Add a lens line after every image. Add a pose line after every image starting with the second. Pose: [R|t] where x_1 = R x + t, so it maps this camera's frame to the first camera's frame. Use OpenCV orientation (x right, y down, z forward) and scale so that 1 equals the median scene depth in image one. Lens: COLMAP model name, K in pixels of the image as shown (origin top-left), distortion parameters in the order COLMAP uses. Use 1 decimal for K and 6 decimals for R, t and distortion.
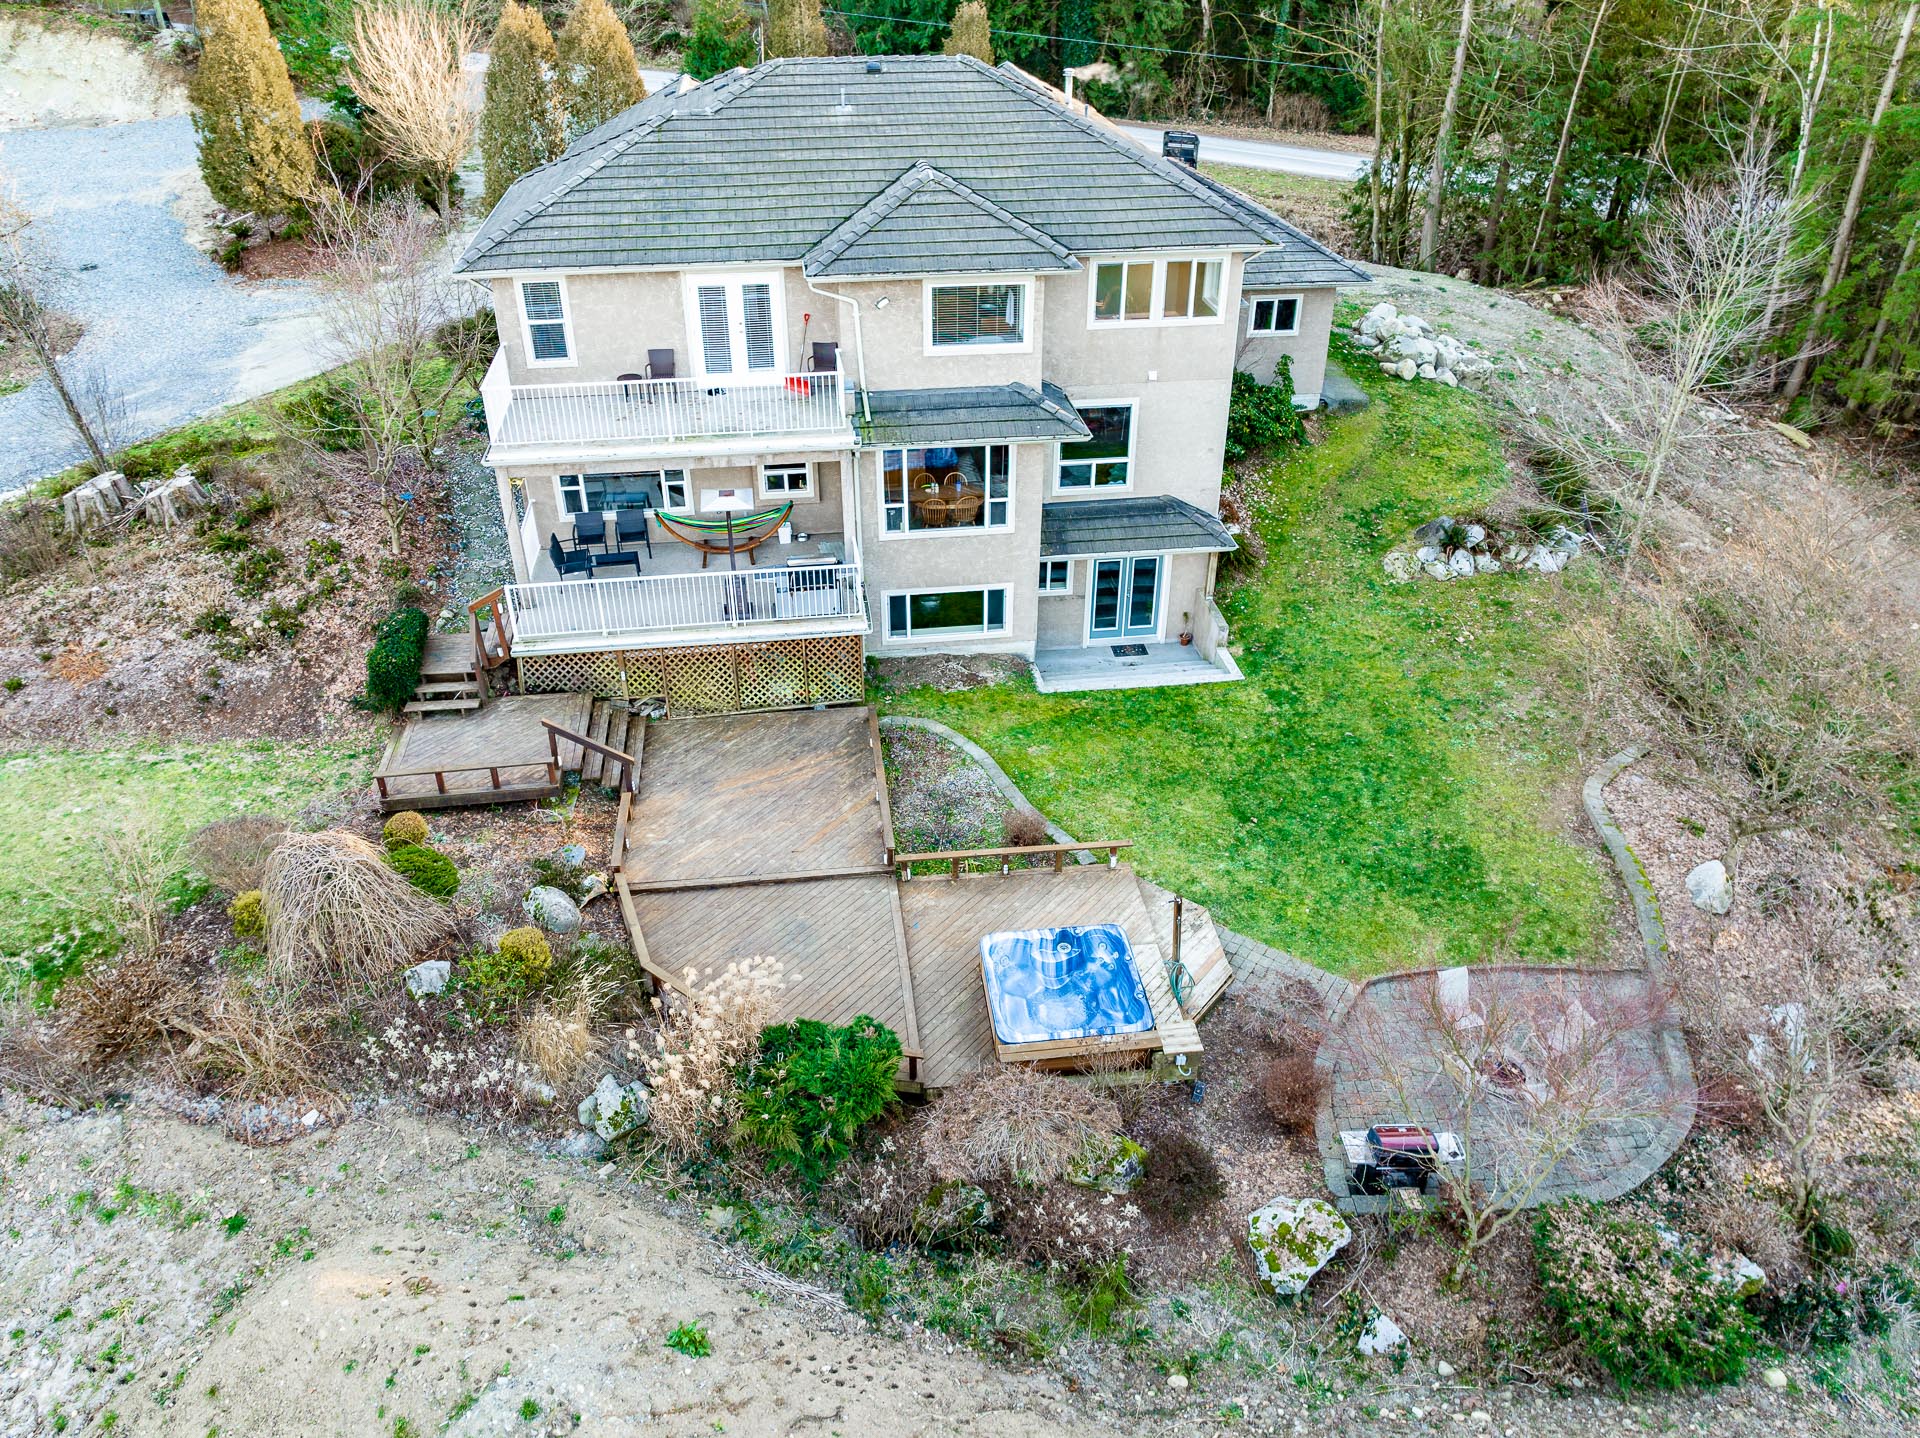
lens RADIAL K [[1353.2, 0, 954.6], [0, 1353.2, 728.4], [0, 0, 1]] dist [-0.048634, 0.019443]
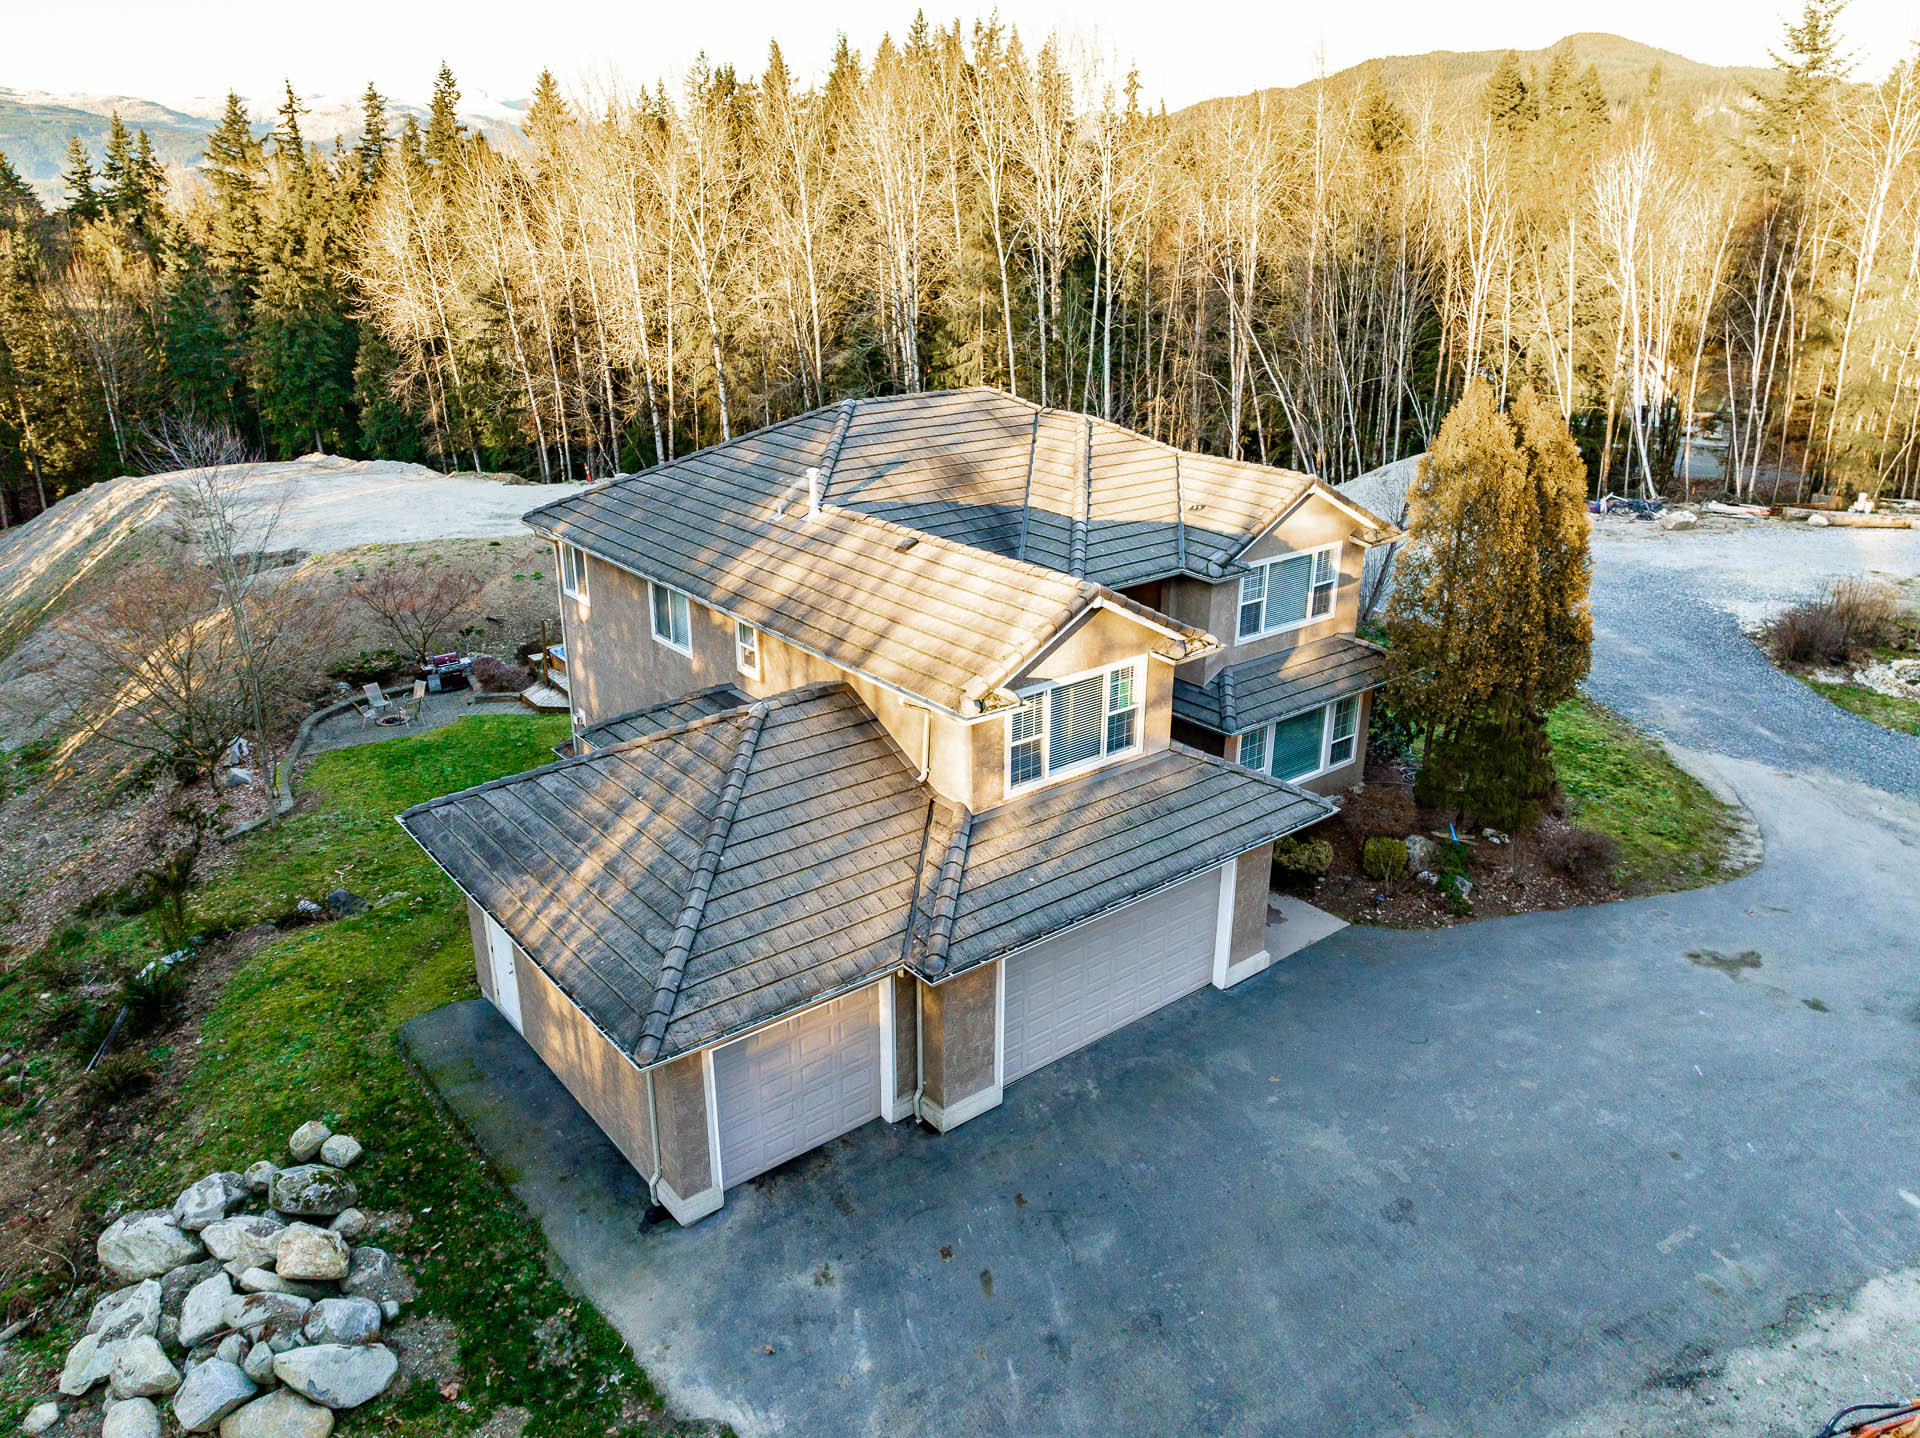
lens RADIAL K [[1353.2, 0, 959.1], [0, 1353.2, 726.6], [0, 0, 1]] dist [-0.048634, 0.019443]
pose [[-0.855076, 0.186903, -0.483645, 0.513282], [-0.283779, 0.611974, 0.738212, -1.220411], [0.433952, 0.768476, -0.470245, 1.839358]]
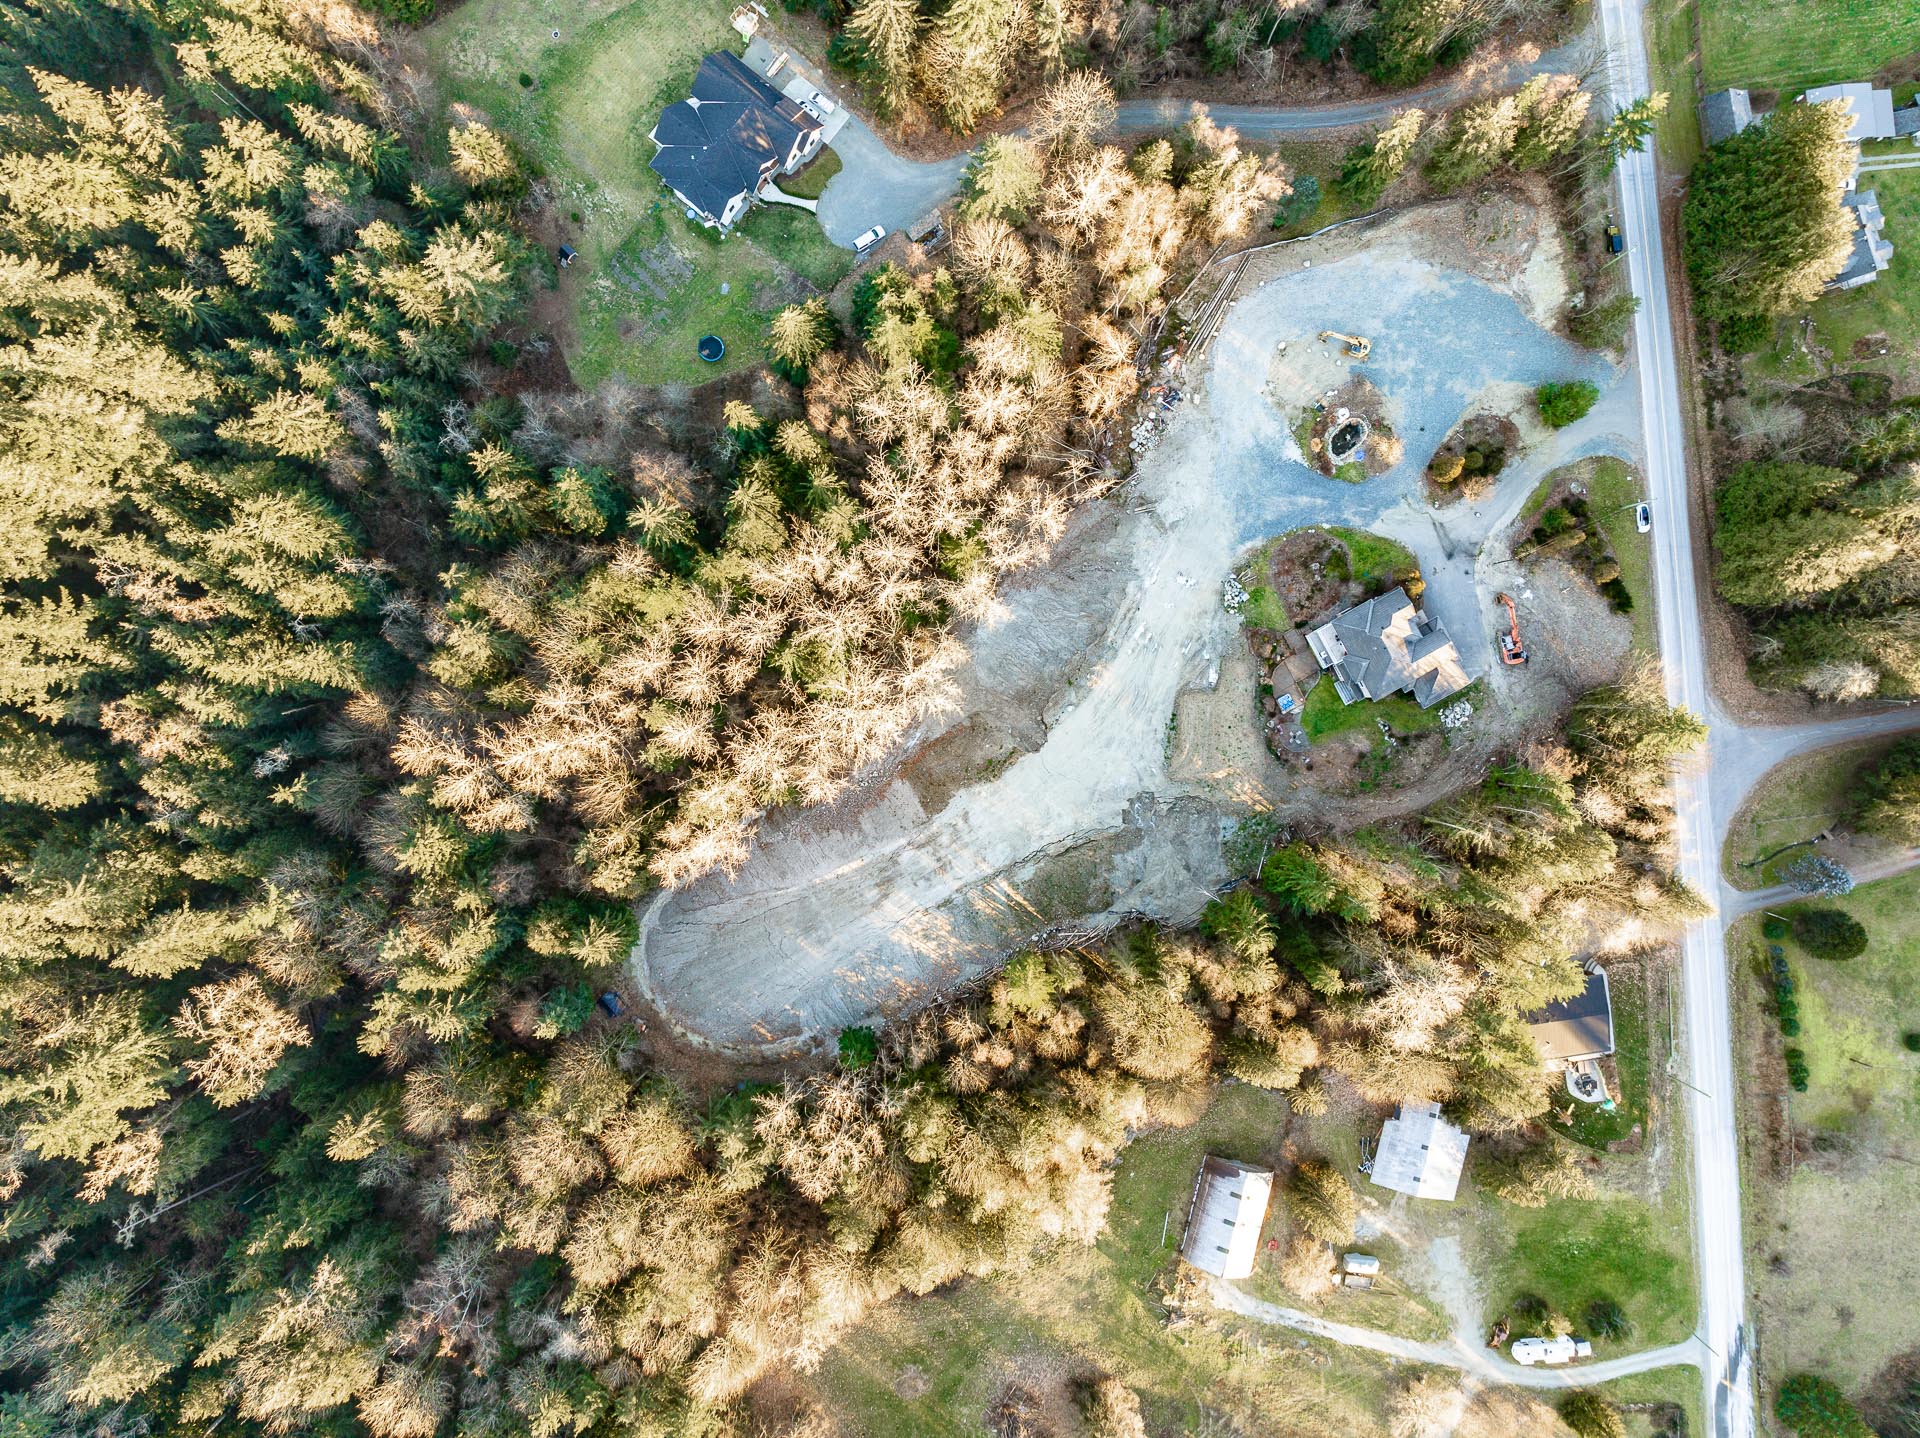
lens RADIAL K [[1353.2, 0, 960.6], [0, 1353.2, 718.4], [0, 0, 1]] dist [-0.048634, 0.019443]
pose [[0.364483, 0.931012, 0.019206, -0.805219], [-0.513403, 0.183701, 0.838255, -6.287456], [0.776897, -0.315390, 0.544940, -5.901297]]
